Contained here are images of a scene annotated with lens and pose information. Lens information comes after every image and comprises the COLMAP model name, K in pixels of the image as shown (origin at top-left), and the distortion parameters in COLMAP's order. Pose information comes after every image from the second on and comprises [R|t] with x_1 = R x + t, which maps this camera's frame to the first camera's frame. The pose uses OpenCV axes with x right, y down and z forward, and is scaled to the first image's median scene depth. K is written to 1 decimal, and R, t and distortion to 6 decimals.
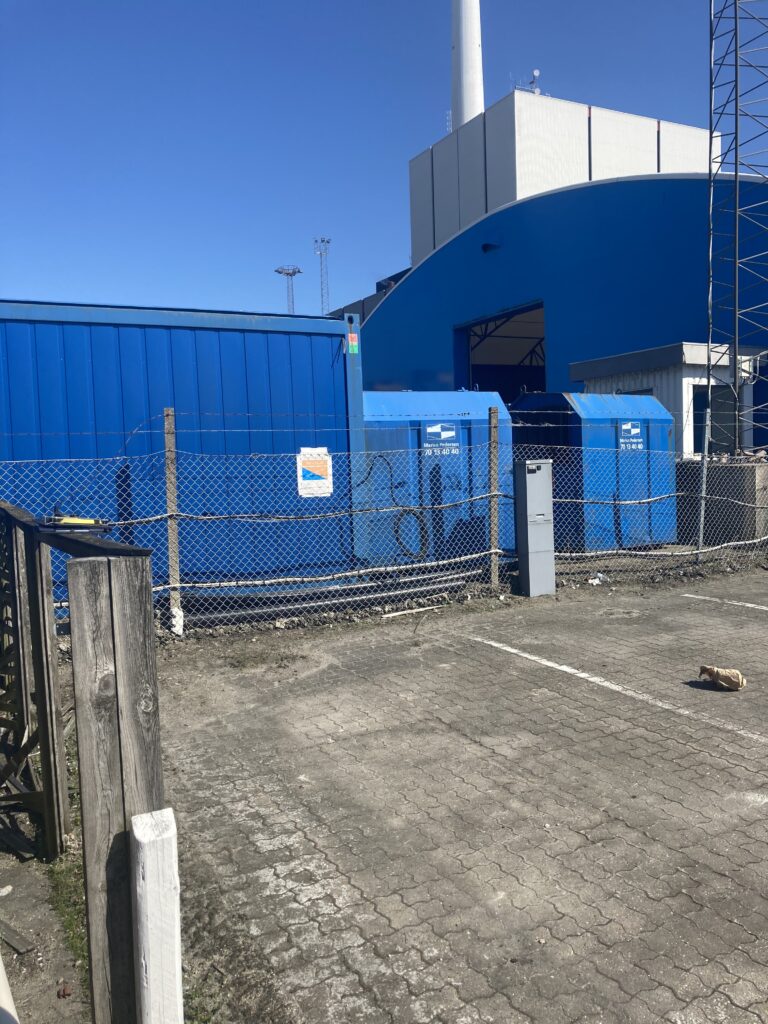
lens RADIAL K [[834.7, 0, 384.0], [0, 834.7, 512.0], [0, 0, 1]] dist [0.018699, 0.001488]
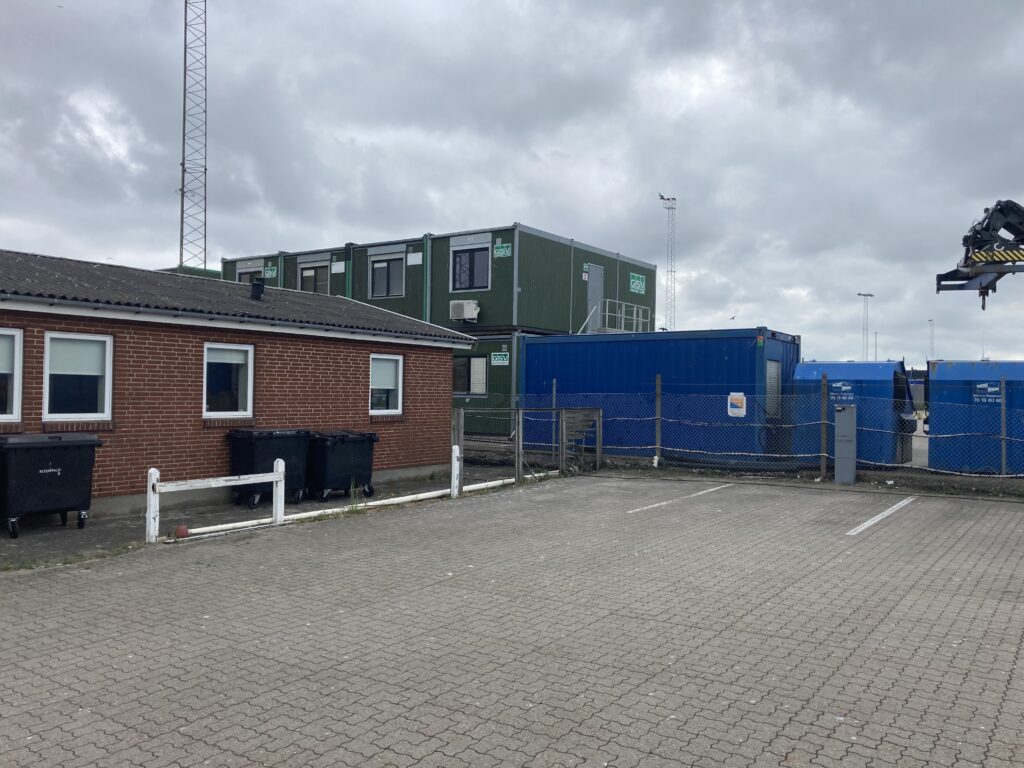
lens RADIAL K [[835.7, 0, 506.8], [0, 835.7, 369.6], [0, 0, 1]] dist [0.011797, -0.008165]
pose [[0.461307, 0.016361, -0.887090, 1.489731], [-0.088671, 0.995674, -0.027747, -0.025459], [0.882798, 0.091459, 0.460763, -0.469424]]
